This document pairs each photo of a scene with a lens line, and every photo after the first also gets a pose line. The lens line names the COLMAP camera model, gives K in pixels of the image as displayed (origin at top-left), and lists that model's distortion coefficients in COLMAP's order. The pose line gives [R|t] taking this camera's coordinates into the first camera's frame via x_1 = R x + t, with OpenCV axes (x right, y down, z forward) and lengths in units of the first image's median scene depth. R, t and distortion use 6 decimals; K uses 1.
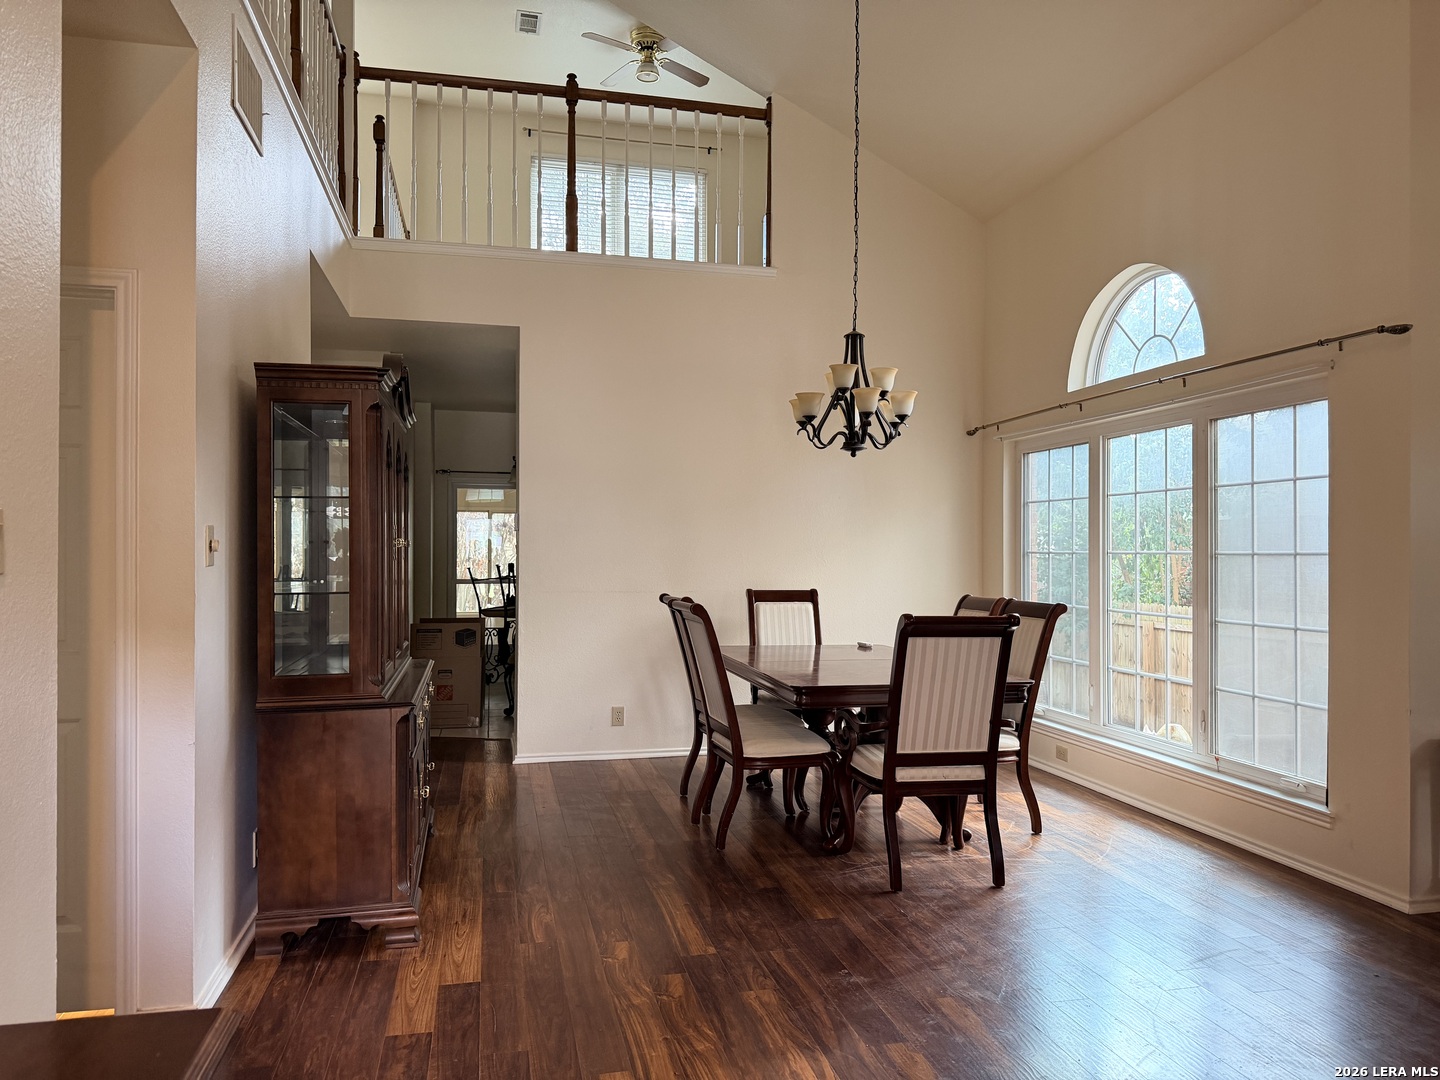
lens RADIAL K [[1013.1, 0, 714.4], [0, 1013.1, 543.6], [0, 0, 1]] dist [0.044374, -0.052700]
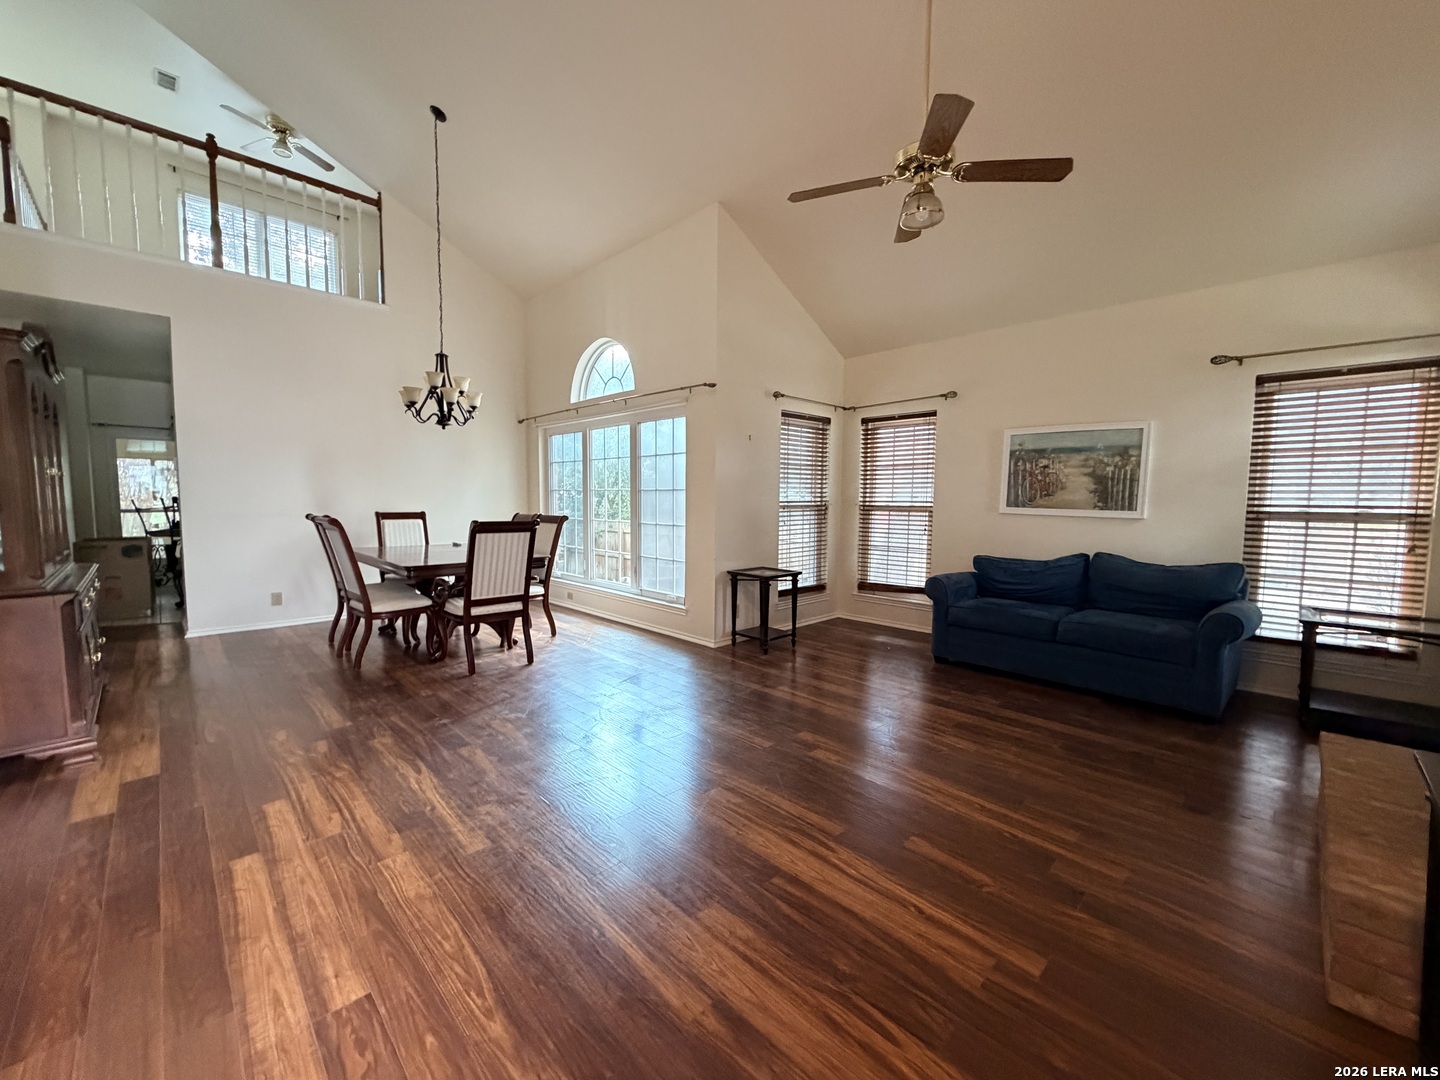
lens RADIAL K [[573.5, 0, 715.9], [0, 573.5, 538.8], [0, 0, 1]] dist [-0.002779, 0.000112]
pose [[0.850440, -0.035517, 0.524872, 0.018164], [-0.008093, 0.996717, 0.080559, 0.014388], [-0.526010, -0.072758, 0.847360, -0.051083]]
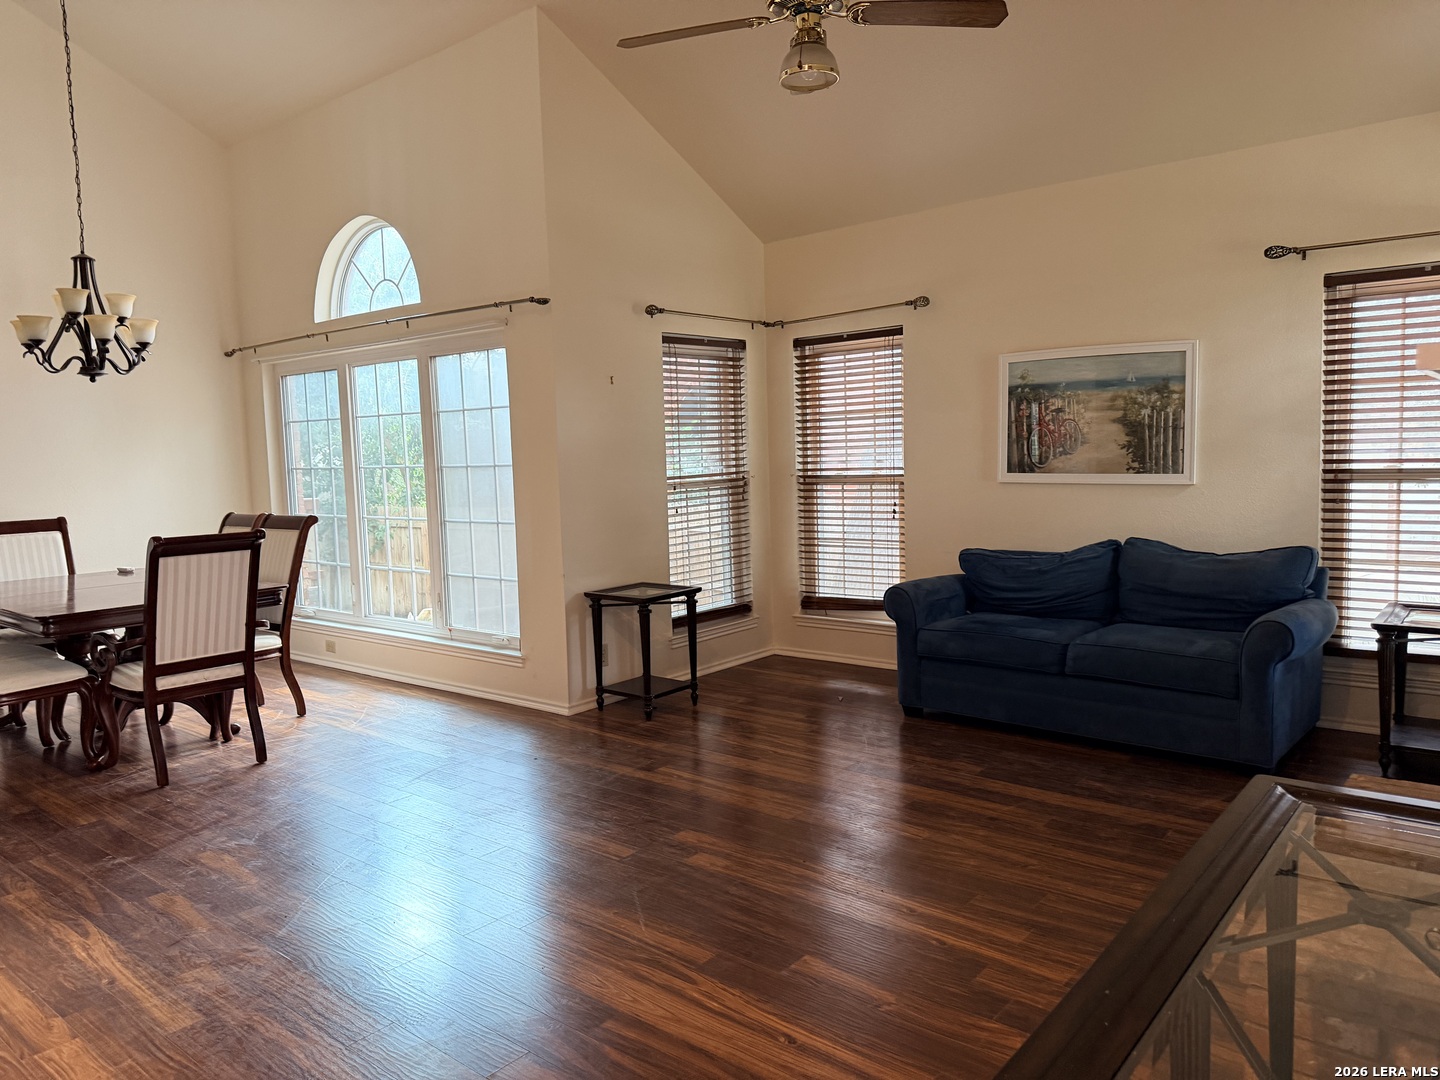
lens RADIAL K [[1013.1, 0, 711.5], [0, 1013.1, 528.8], [0, 0, 1]] dist [0.044374, -0.052700]
pose [[0.791931, -0.077962, 0.605613, -0.000310], [0.030800, 0.995653, 0.087896, -0.013252], [-0.609833, -0.050955, 0.790890, -0.181593]]
